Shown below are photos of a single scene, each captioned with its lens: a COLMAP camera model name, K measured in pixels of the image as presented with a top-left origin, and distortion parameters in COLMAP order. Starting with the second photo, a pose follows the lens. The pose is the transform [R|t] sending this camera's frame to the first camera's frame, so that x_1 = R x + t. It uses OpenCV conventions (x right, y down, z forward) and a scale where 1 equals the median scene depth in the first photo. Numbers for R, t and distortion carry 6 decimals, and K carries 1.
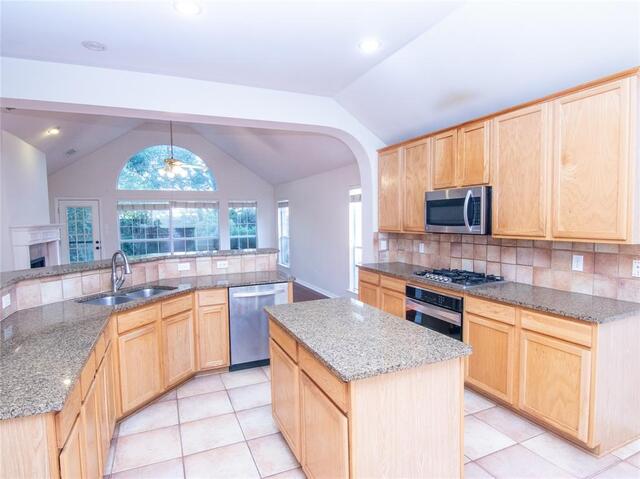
lens RADIAL K [[363.4, 0, 320.0], [0, 363.4, 239.5], [0, 0, 1]] dist [-0.003625, -0.017217]
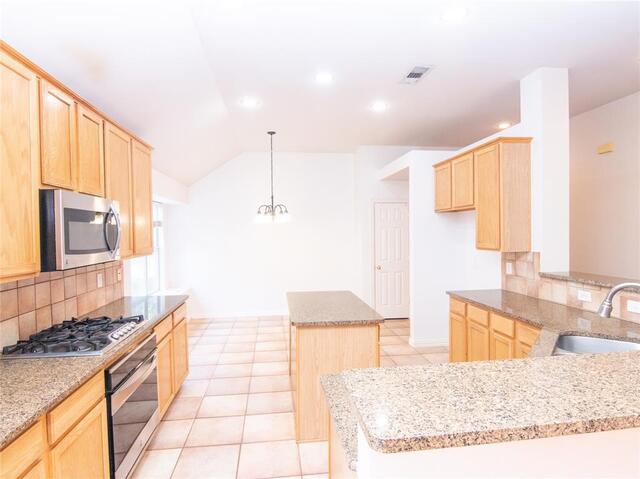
lens RADIAL K [[366.2, 0, 320.0], [0, 366.2, 239.5], [0, 0, 1]] dist [-0.014094, -0.002732]
pose [[-0.960496, 0.019704, 0.277596, -0.217570], [0.041497, 0.996479, 0.072848, -0.098179], [-0.275183, 0.081490, -0.957932, 1.628359]]
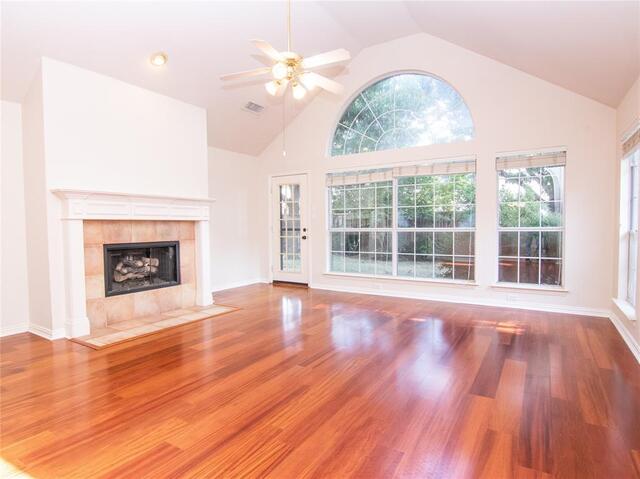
lens RADIAL K [[363.4, 0, 320.0], [0, 363.4, 239.5], [0, 0, 1]] dist [-0.003625, -0.017217]
pose [[0.573905, 0.045354, -0.817665, 0.060105], [-0.049846, 0.998549, 0.020401, 0.027605], [0.817404, 0.029049, 0.575333, 1.583901]]
